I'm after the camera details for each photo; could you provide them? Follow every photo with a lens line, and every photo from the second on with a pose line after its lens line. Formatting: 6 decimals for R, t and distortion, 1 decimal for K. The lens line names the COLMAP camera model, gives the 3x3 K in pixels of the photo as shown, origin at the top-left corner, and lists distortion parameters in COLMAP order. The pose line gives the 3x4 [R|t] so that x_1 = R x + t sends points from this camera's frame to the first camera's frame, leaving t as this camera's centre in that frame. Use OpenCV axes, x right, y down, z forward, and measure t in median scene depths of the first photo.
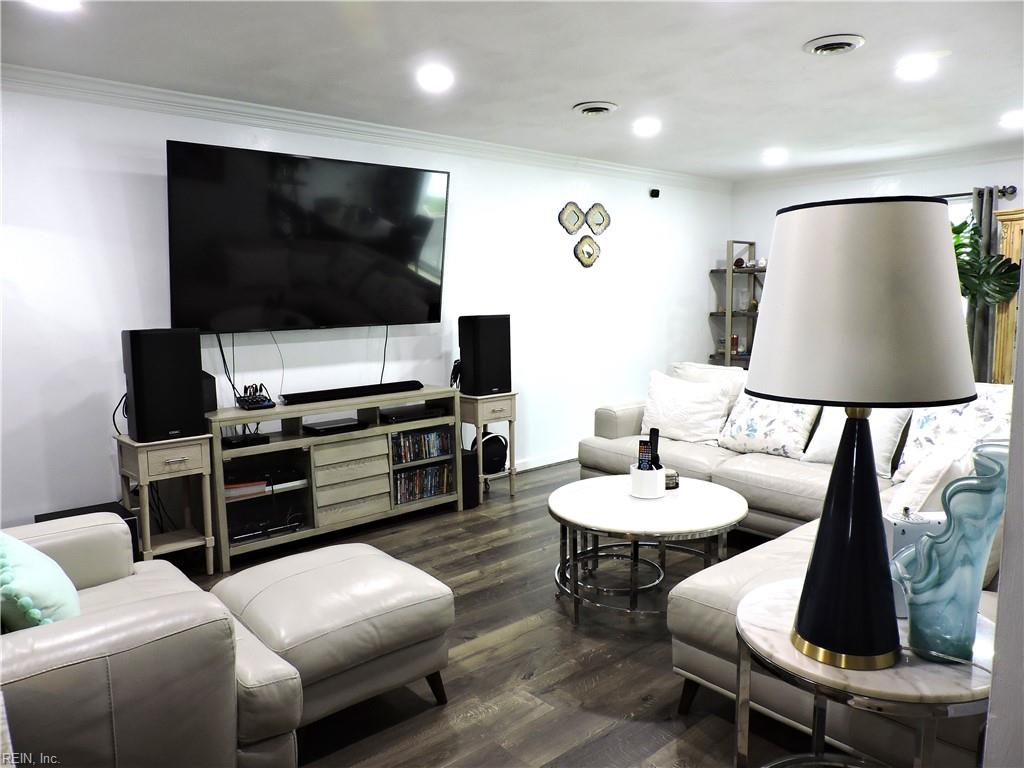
lens RADIAL K [[732.4, 0, 510.3], [0, 732.4, 381.9], [0, 0, 1]] dist [-0.013896, -0.001051]
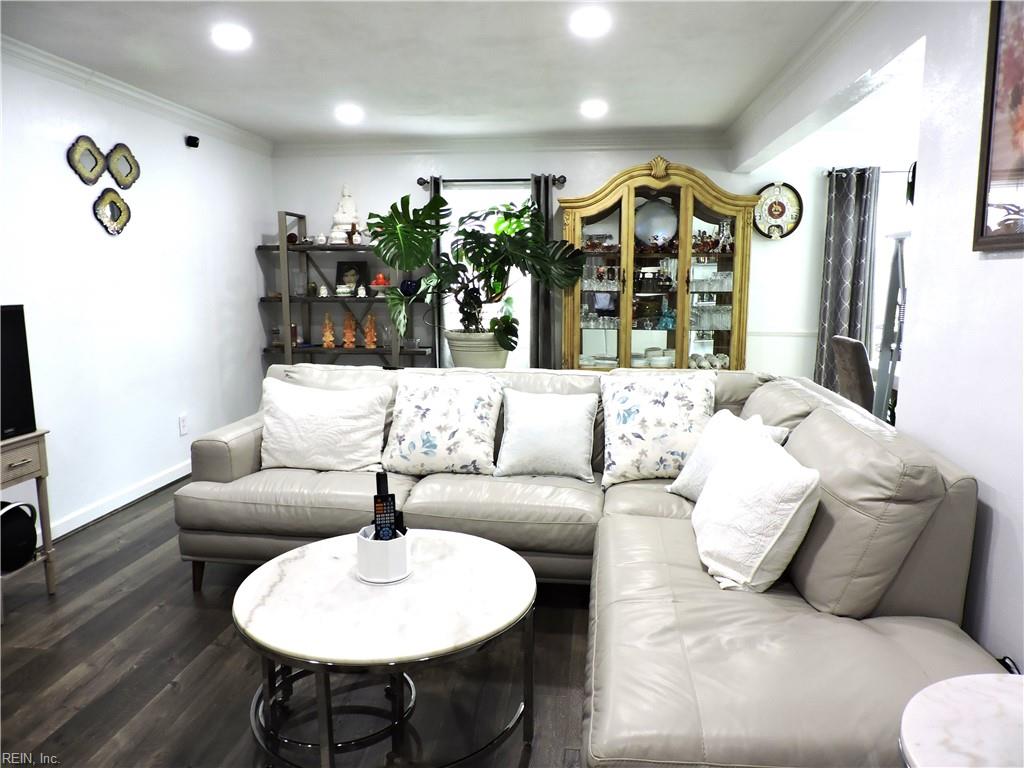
lens RADIAL K [[732.4, 0, 513.7], [0, 732.4, 385.2], [0, 0, 1]] dist [-0.013896, -0.001051]
pose [[0.743715, -0.085865, 0.662960, -0.099102], [0.067774, 0.996292, 0.053007, -0.028665], [-0.665052, 0.005509, 0.746776, 0.267874]]
